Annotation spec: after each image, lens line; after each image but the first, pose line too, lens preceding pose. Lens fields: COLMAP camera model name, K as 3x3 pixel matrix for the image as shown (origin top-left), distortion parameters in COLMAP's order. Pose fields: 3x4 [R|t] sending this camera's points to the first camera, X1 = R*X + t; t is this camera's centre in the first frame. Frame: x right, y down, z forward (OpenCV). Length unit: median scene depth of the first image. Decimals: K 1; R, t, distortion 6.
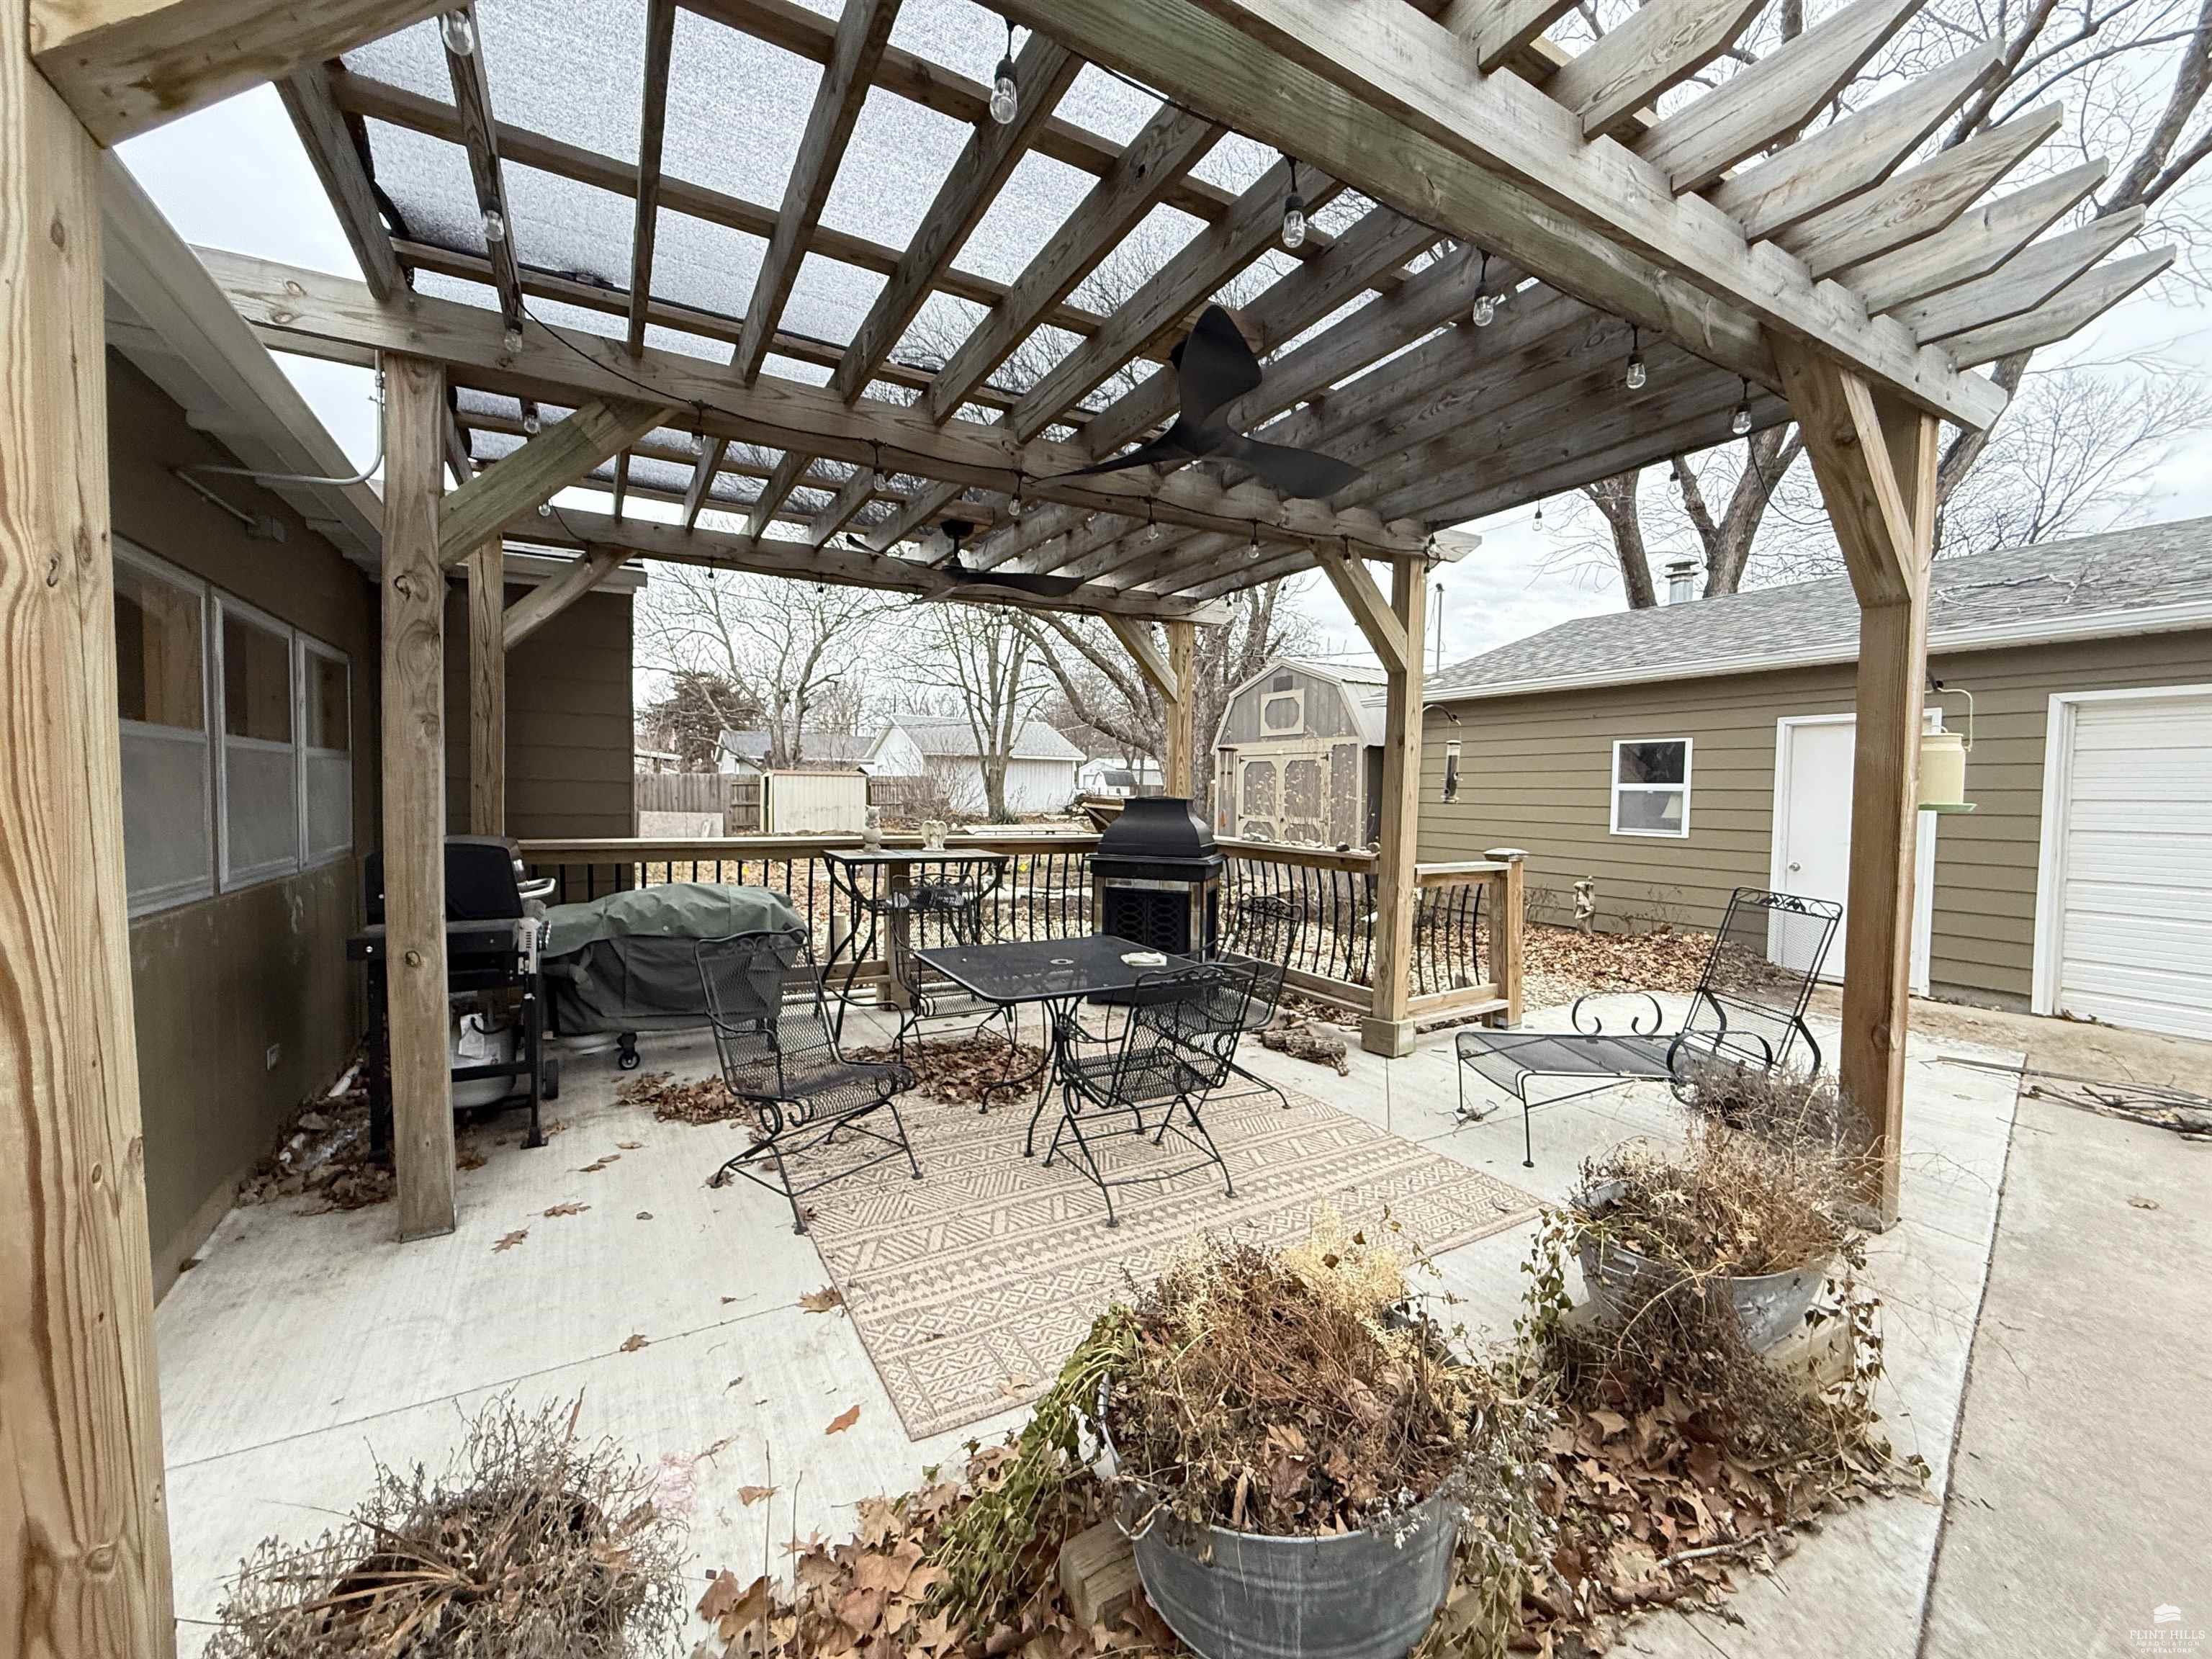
lens RADIAL K [[888.3, 0, 1114.5], [0, 888.3, 833.6], [0, 0, 1]] dist [0.004294, 0.000452]
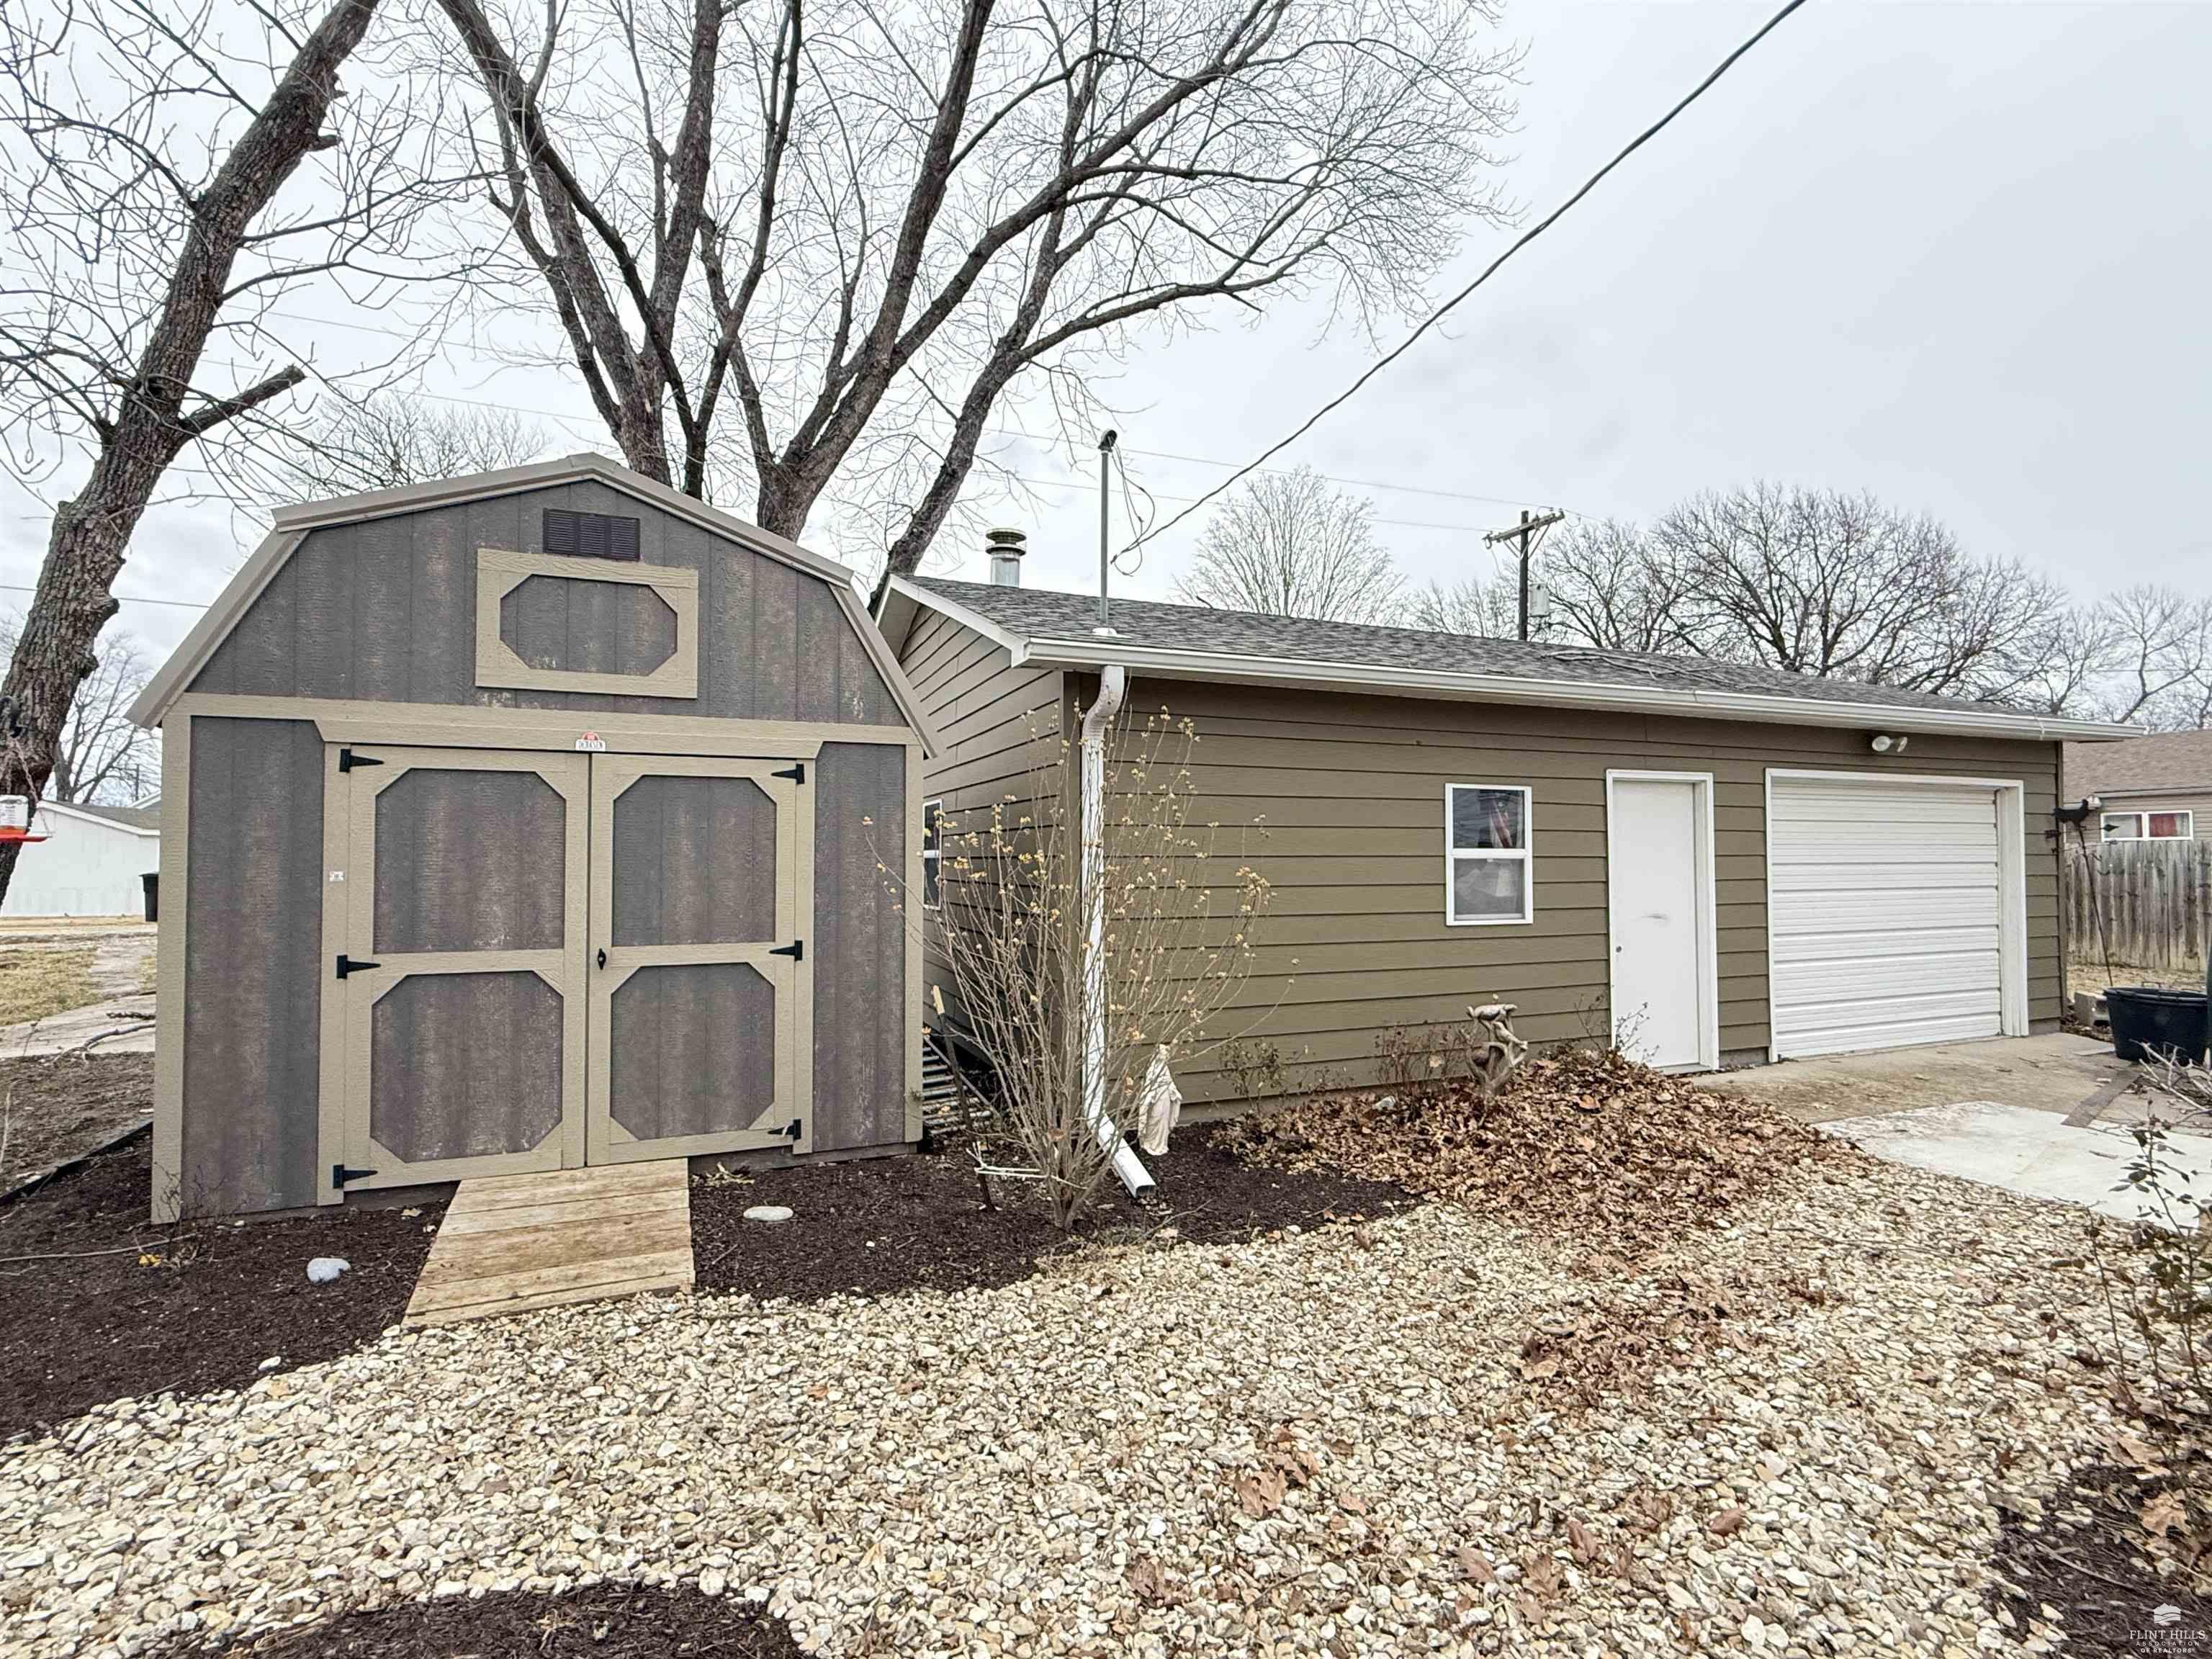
lens RADIAL K [[1058.2, 0, 1110.8], [0, 1058.2, 830.5], [0, 0, 1]] dist [0.000332, 0.000006]
pose [[0.134331, 0.012417, 0.990859, -0.231682], [0.049800, 0.998573, -0.019265, -0.063412], [-0.989684, 0.051933, 0.133521, 1.084852]]
